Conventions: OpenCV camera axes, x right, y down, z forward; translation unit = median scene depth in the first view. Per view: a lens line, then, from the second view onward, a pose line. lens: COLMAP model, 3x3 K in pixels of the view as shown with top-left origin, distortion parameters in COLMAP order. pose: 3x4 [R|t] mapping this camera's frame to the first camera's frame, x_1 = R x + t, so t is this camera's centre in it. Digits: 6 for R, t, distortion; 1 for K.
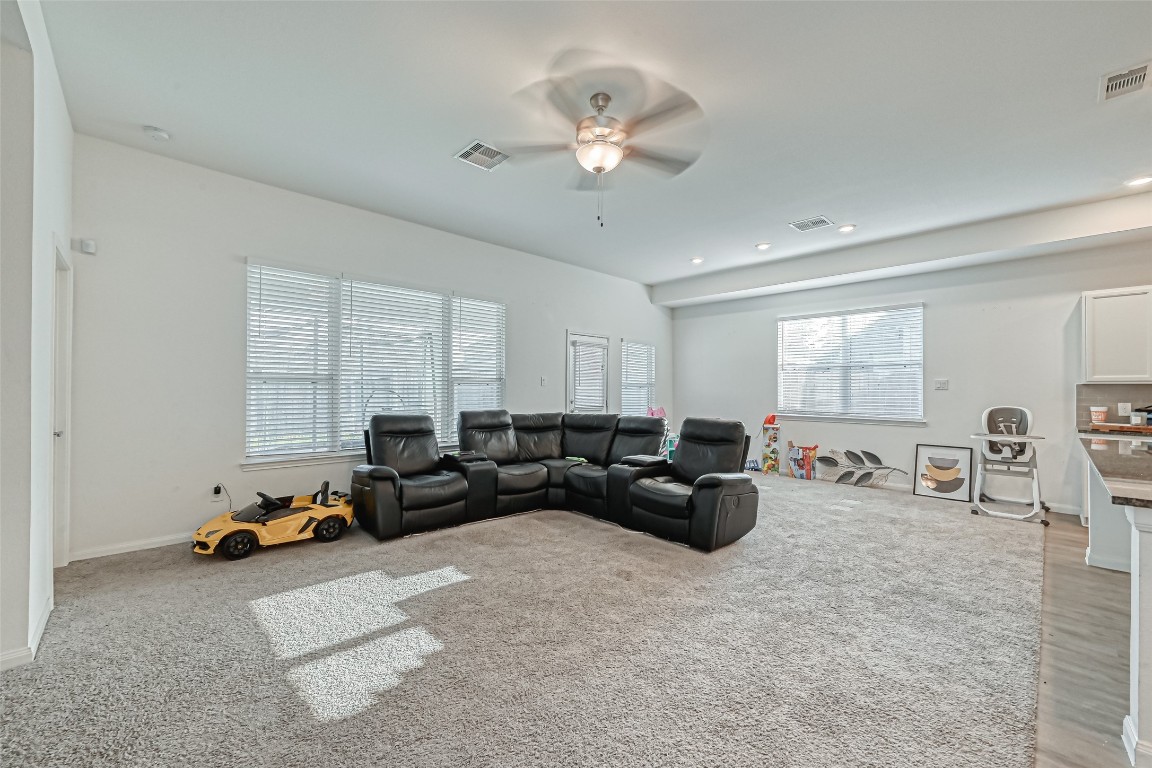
lens RADIAL K [[458.2, 0, 577.5], [0, 458.2, 388.9], [0, 0, 1]] dist [0.000660, -0.000798]
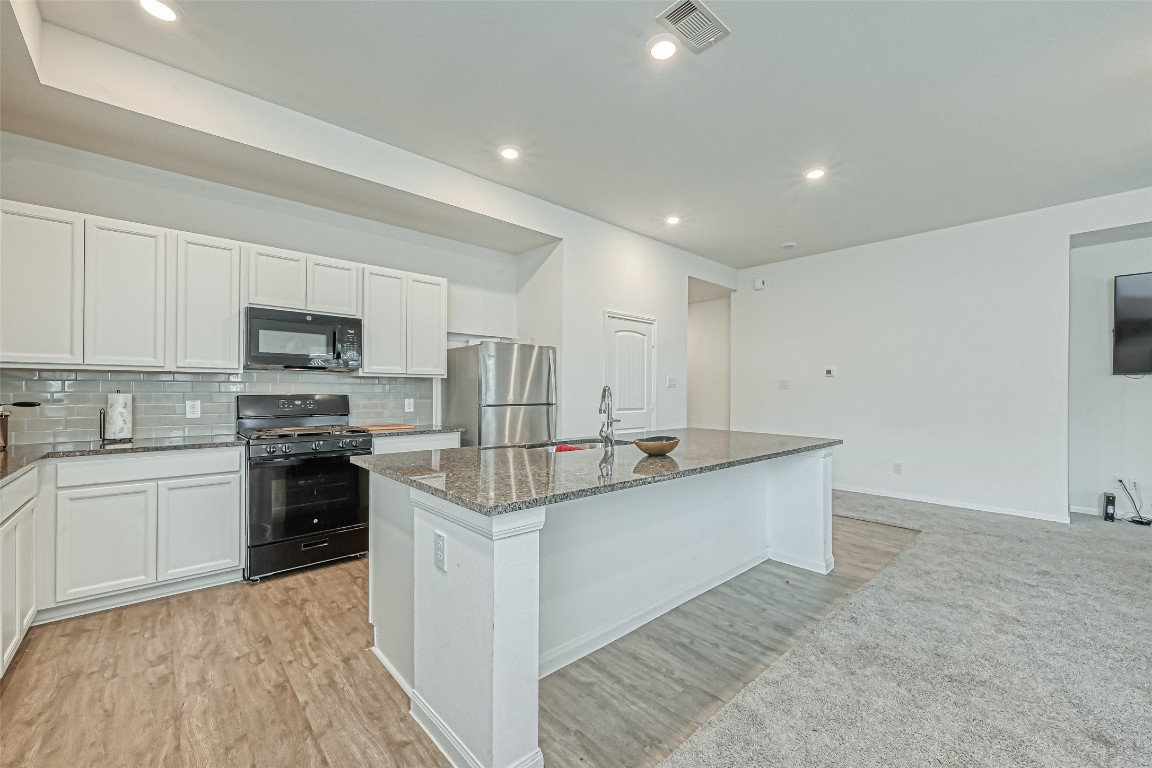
lens RADIAL K [[458.2, 0, 575.2], [0, 458.2, 386.4], [0, 0, 1]] dist [0.000660, -0.000798]
pose [[-0.999580, -0.010086, 0.027151, 0.956777], [-0.010242, 0.999932, -0.005594, 0.012528], [-0.027093, -0.005870, -0.999616, 1.278356]]
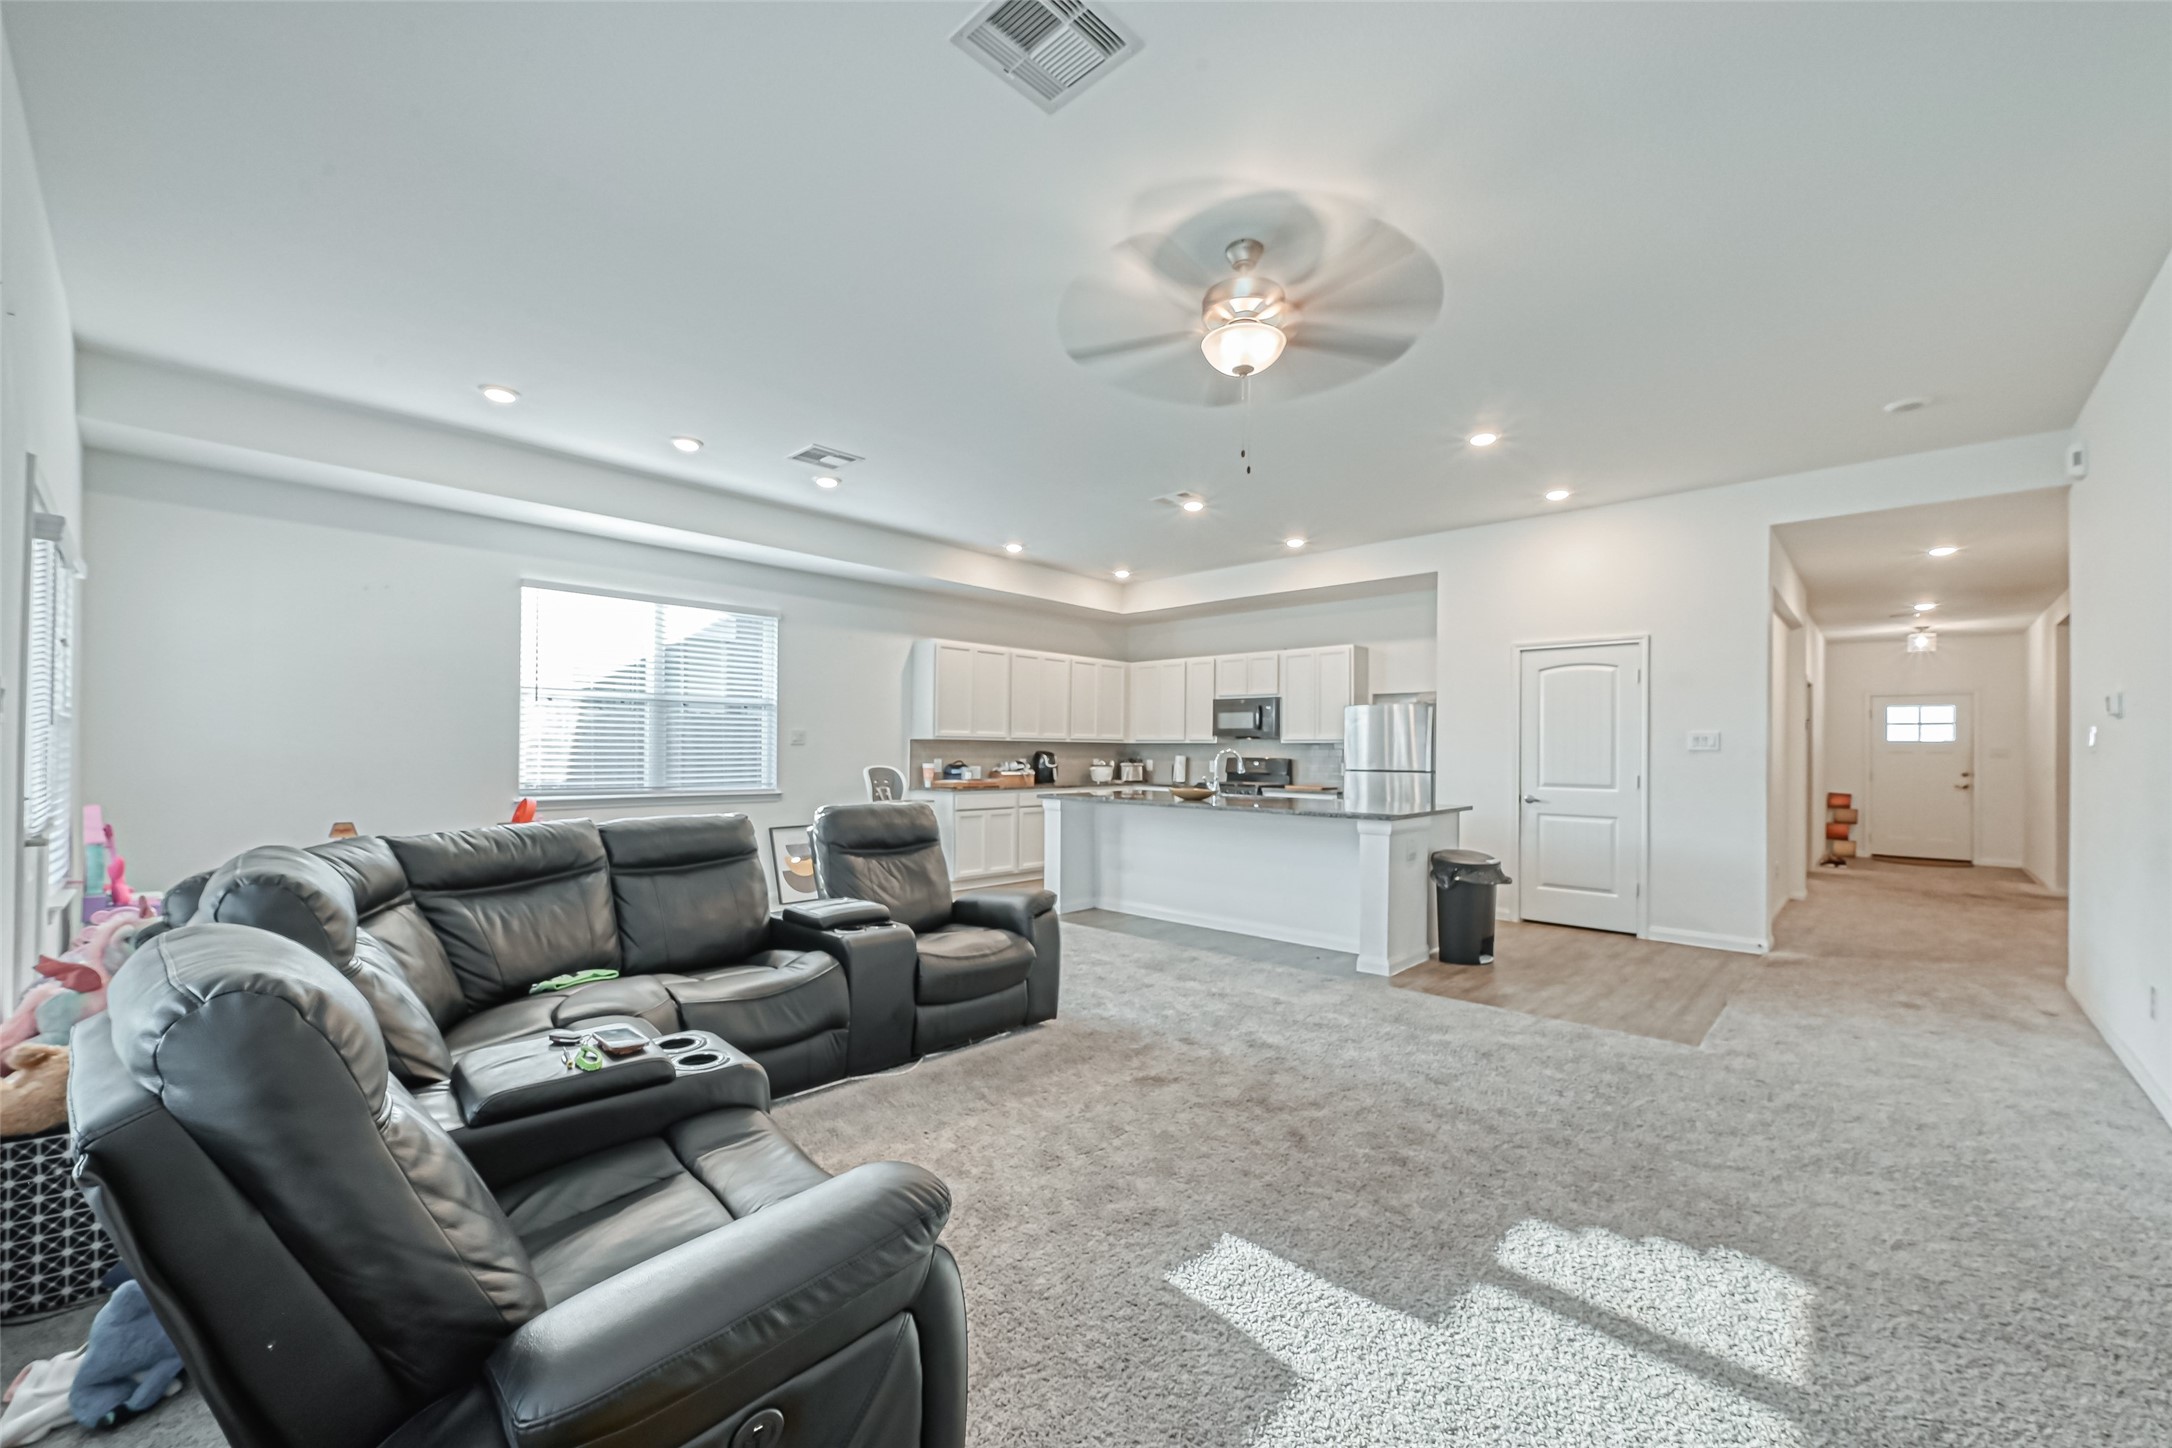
lens RADIAL K [[863.9, 0, 1097.0], [0, 863.9, 738.8], [0, 0, 1]] dist [0.000660, -0.000798]
pose [[-0.054512, 0.008468, 0.998477, -0.758741], [-0.006787, 0.999938, -0.008851, 0.001760], [-0.998490, -0.007259, -0.054451, 0.915489]]
